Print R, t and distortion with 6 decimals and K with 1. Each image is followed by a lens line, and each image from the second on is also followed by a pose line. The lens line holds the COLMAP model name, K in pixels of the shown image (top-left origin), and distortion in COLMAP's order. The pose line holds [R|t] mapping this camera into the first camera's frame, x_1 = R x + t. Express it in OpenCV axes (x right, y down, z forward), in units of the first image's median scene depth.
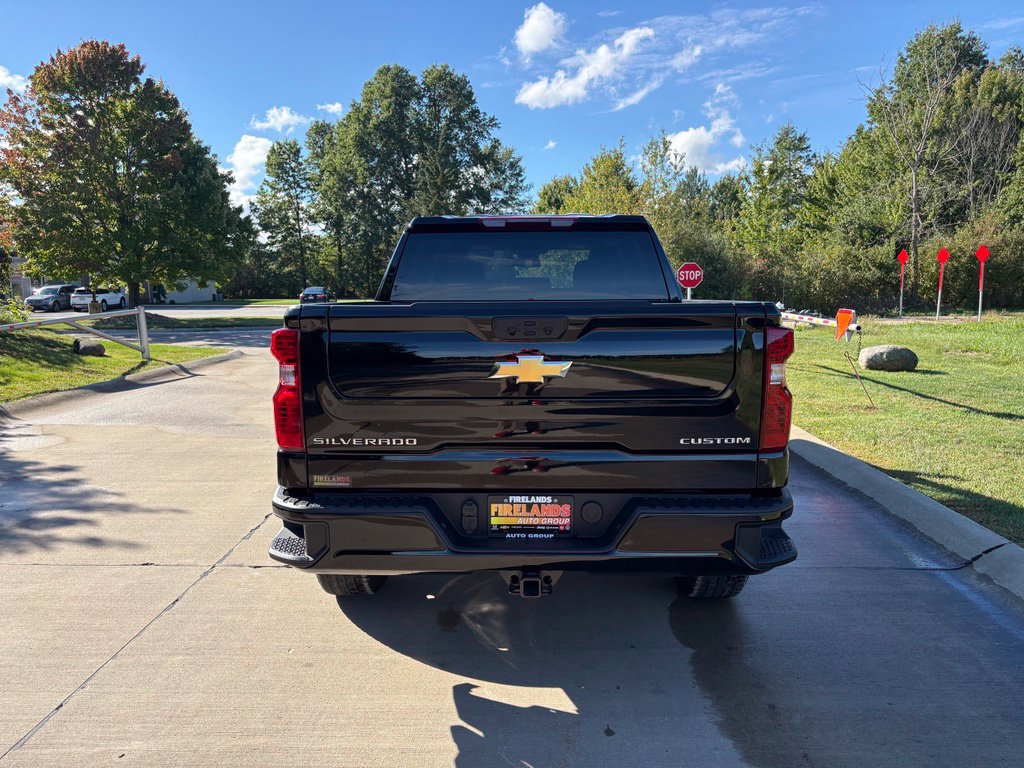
lens RADIAL K [[775.2, 0, 506.4], [0, 775.2, 383.8], [0, 0, 1]] dist [0.049374, -0.056779]
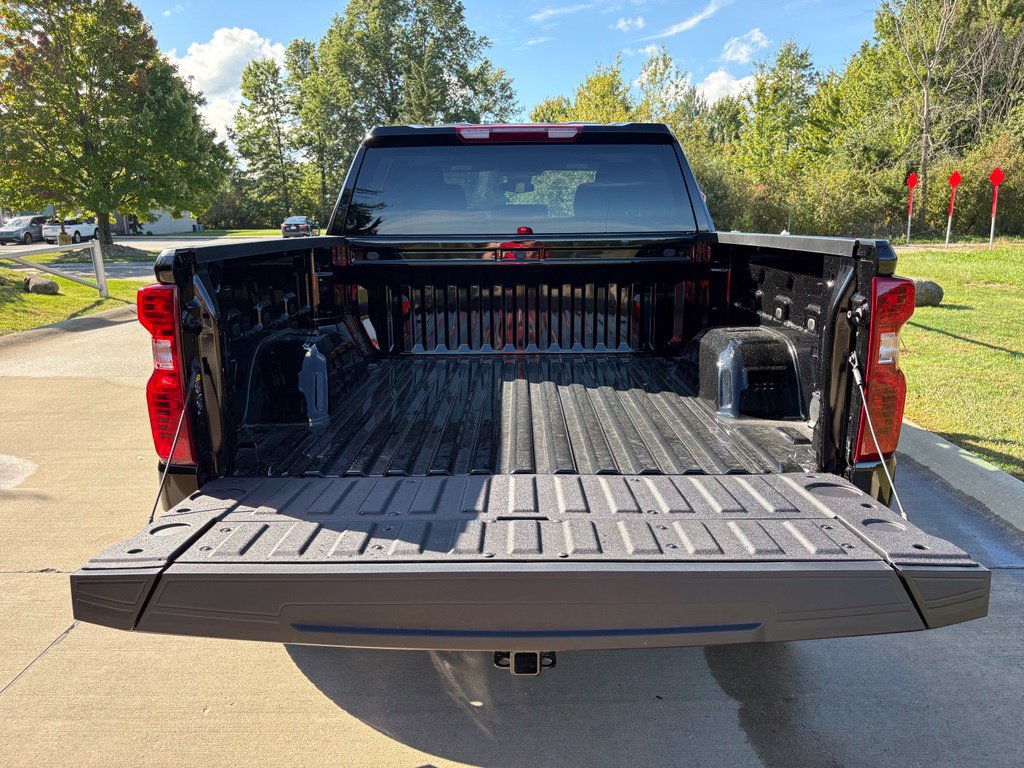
lens RADIAL K [[775.2, 0, 506.0], [0, 775.2, 385.8], [0, 0, 1]] dist [0.049374, -0.056779]
pose [[0.999924, -0.007911, 0.009453, 0.000774], [0.007014, 0.995791, 0.091387, -0.003738], [-0.010136, -0.091313, 0.995771, 0.028031]]
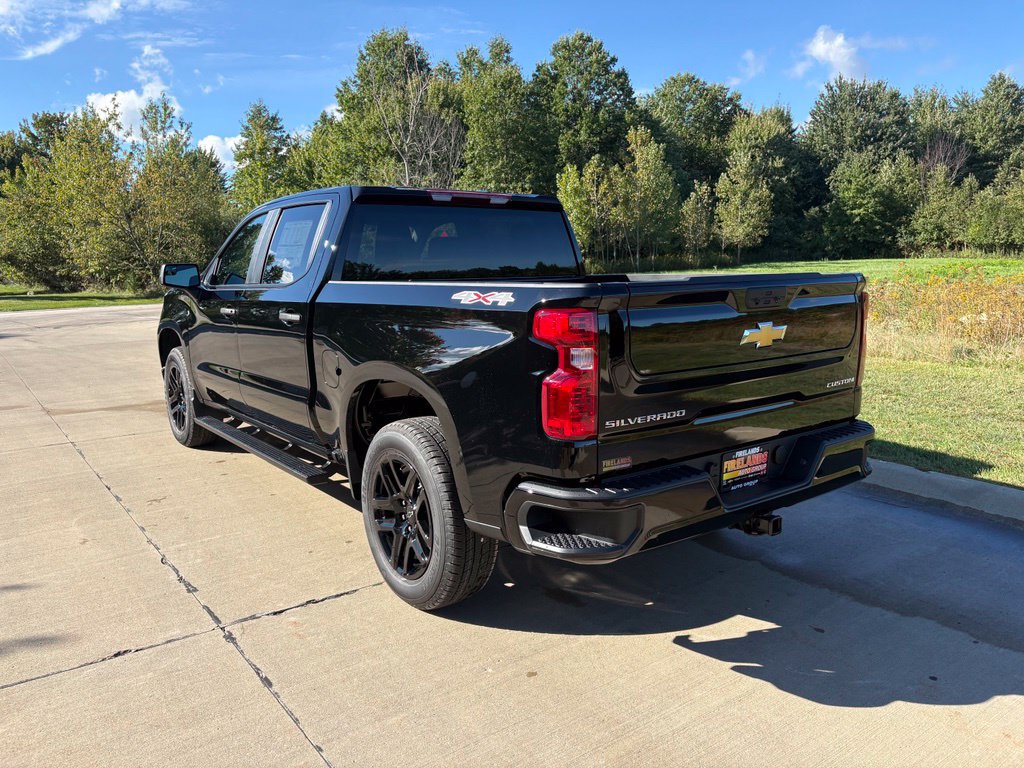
lens RADIAL K [[775.2, 0, 504.3], [0, 775.2, 382.2], [0, 0, 1]] dist [0.049374, -0.056779]
pose [[0.783335, -0.097893, 0.613843, -0.081403], [0.082045, 0.995164, 0.054006, -0.003637], [-0.616161, 0.008058, 0.787579, 0.028869]]
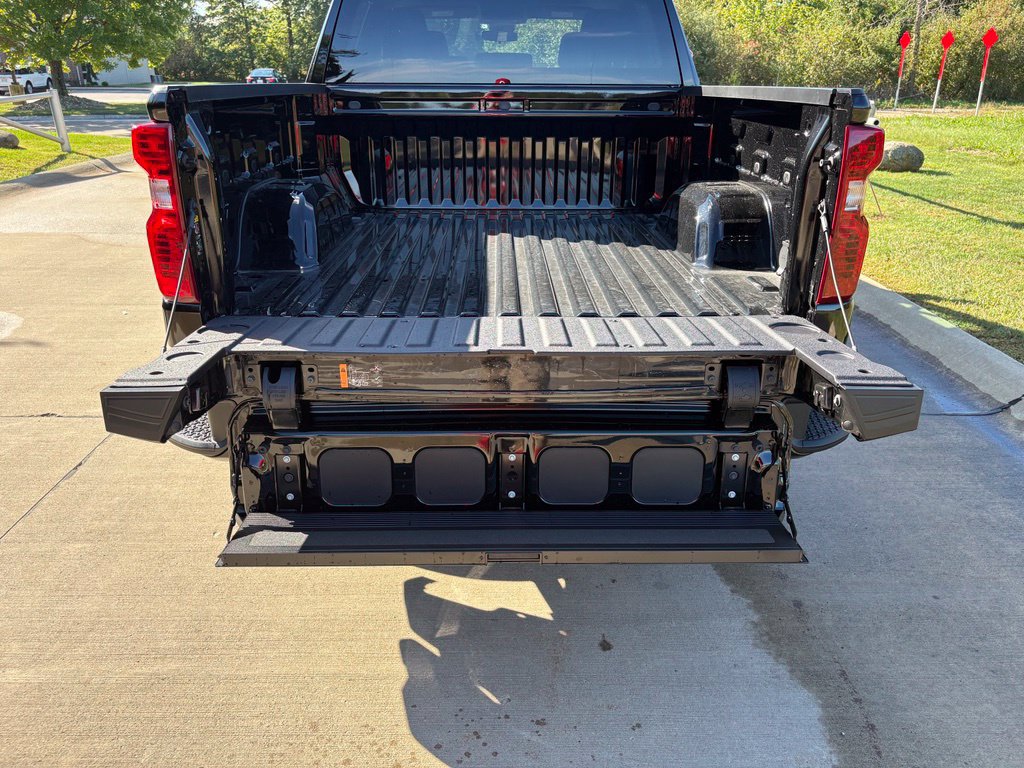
lens RADIAL K [[775.2, 0, 509.9], [0, 775.2, 379.9], [0, 0, 1]] dist [0.049374, -0.056779]
pose [[0.999079, -0.005642, 0.042542, -0.000148], [-0.005141, 0.968448, 0.249163, -0.002192], [-0.042606, -0.249152, 0.967527, 0.023716]]
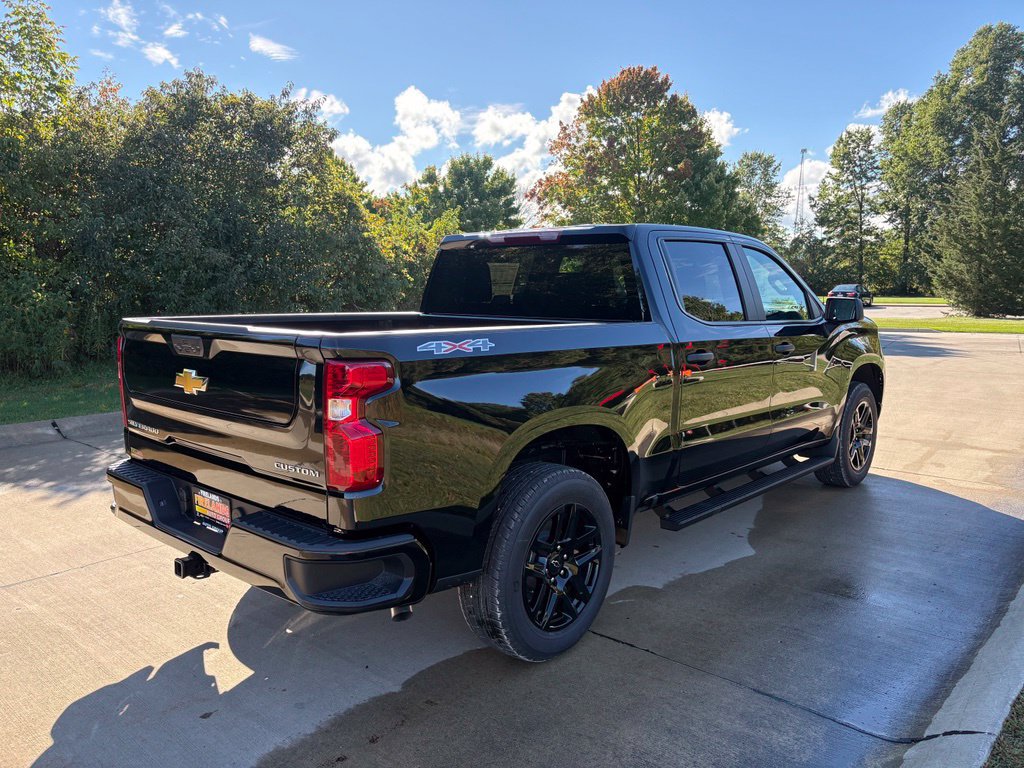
lens RADIAL K [[775.2, 0, 508.7], [0, 775.2, 380.6], [0, 0, 1]] dist [0.049374, -0.056779]
pose [[0.754609, 0.085173, -0.650623, 0.095476], [-0.083998, 0.995921, 0.032953, -0.008133], [0.650776, 0.029784, 0.758685, 0.035819]]
